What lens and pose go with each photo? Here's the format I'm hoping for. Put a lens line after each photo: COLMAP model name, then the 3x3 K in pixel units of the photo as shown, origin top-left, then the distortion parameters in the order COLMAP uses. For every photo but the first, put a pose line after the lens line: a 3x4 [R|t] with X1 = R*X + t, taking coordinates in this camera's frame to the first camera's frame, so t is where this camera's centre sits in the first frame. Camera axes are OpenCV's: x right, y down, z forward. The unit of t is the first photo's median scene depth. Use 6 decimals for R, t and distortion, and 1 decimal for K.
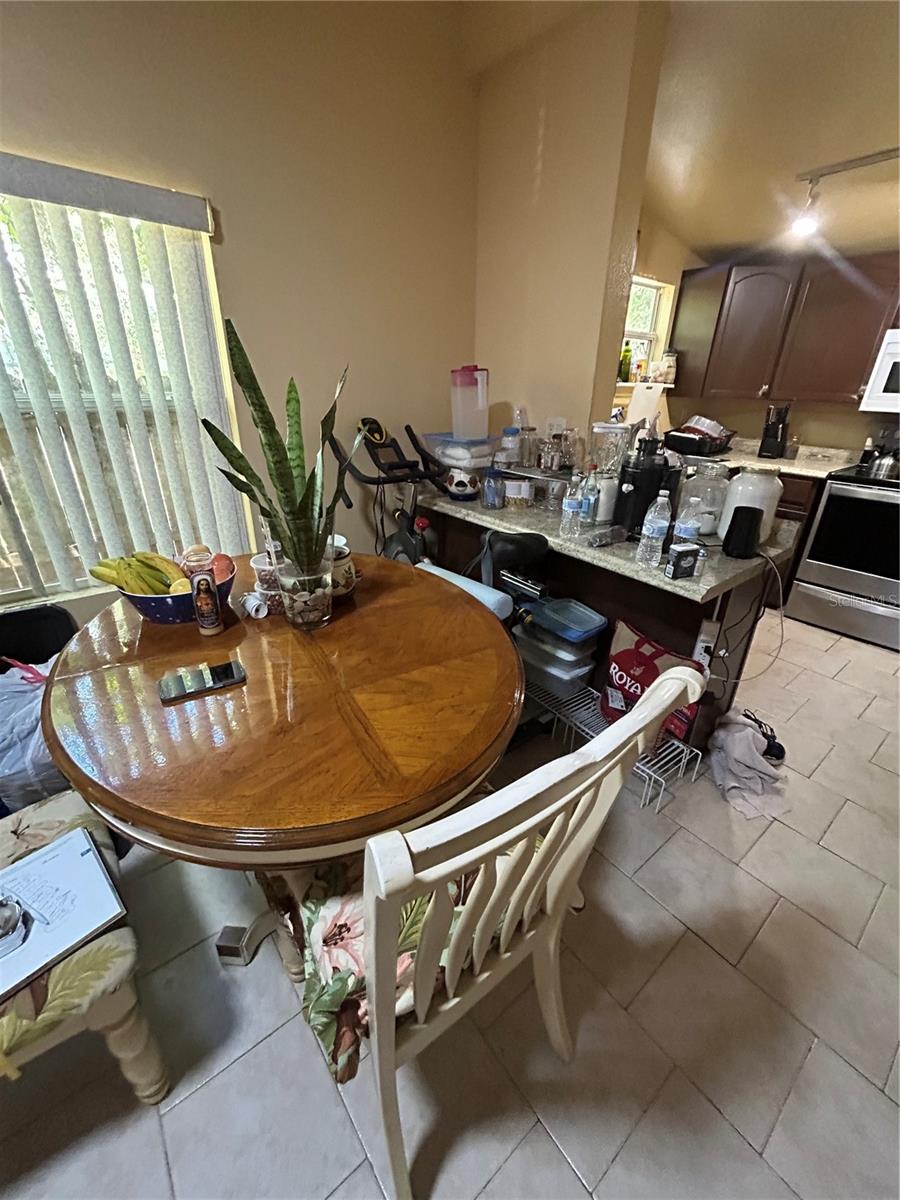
lens RADIAL K [[482.6, 0, 449.5], [0, 482.6, 601.4], [0, 0, 1]] dist [-0.000897, -0.000183]
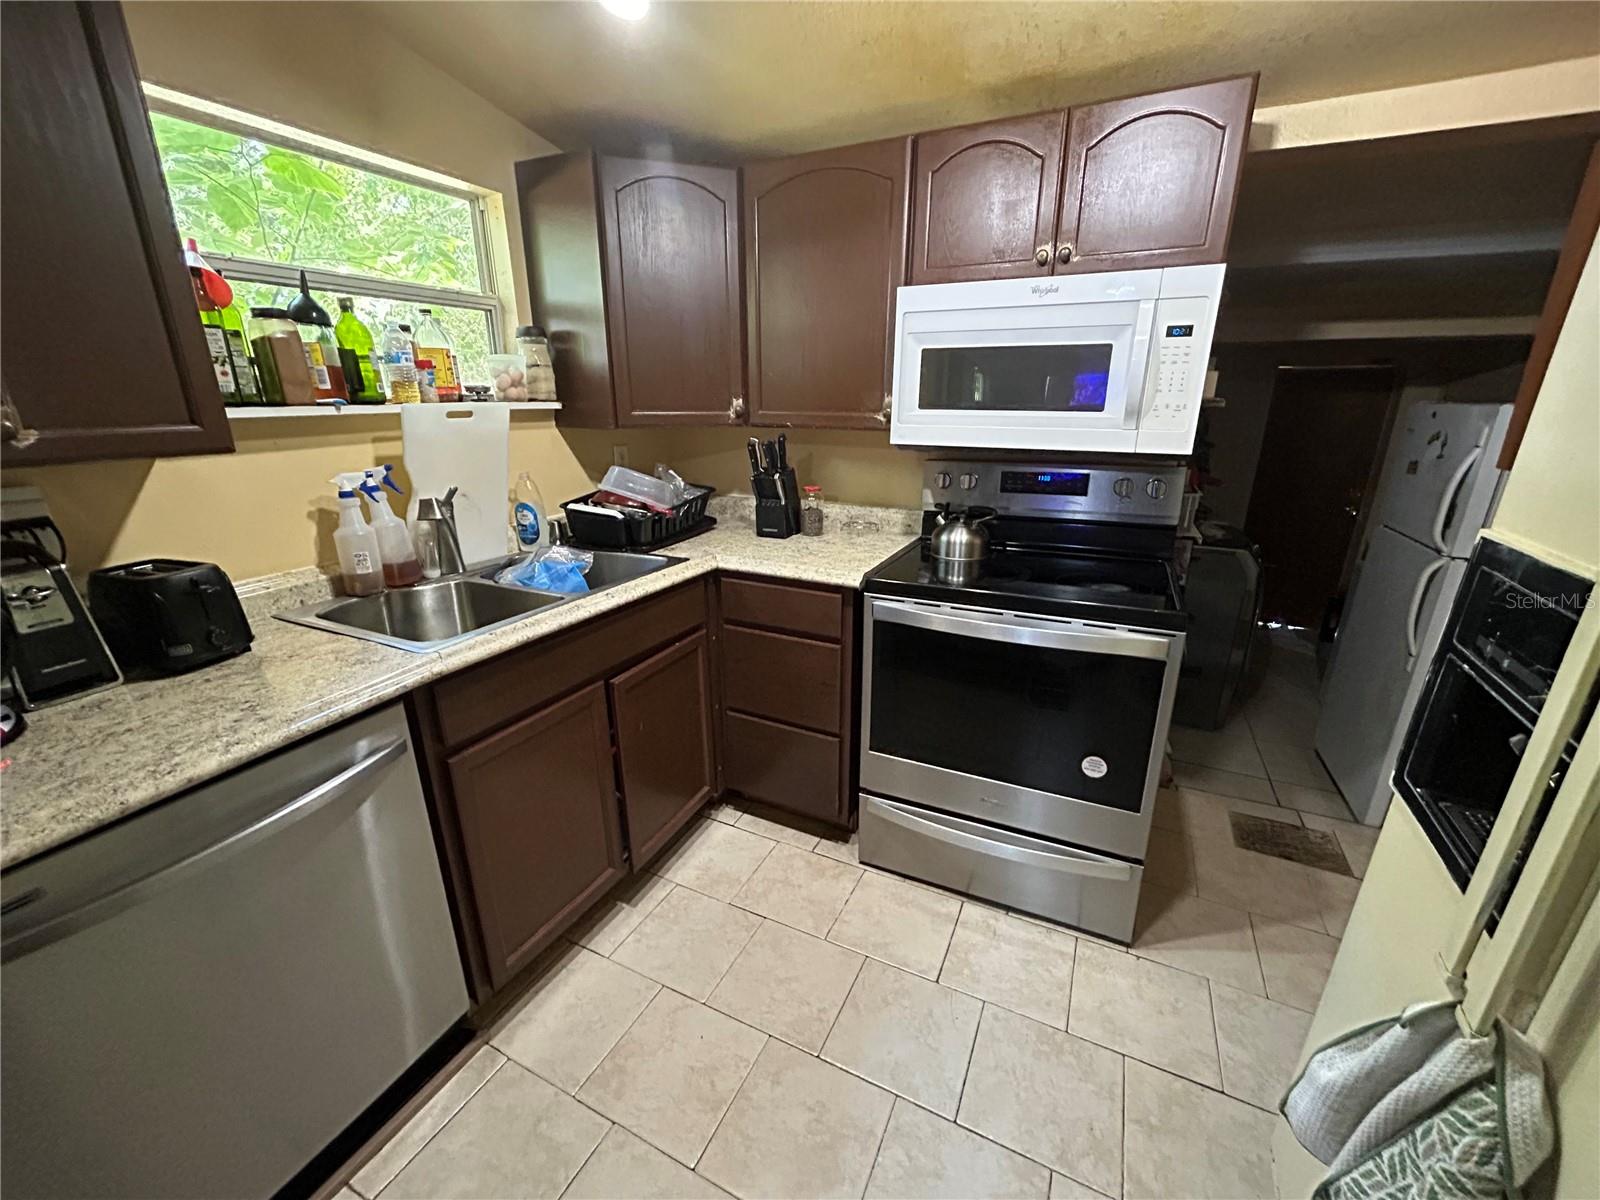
lens RADIAL K [[643.4, 0, 800.5], [0, 643.4, 603.8], [0, 0, 1]] dist [-0.000897, -0.000183]
pose [[0.901895, -0.158863, 0.401682, 0.418110], [0.200605, 0.977593, -0.063786, -0.187367], [-0.382549, 0.138107, 0.913555, 0.401022]]
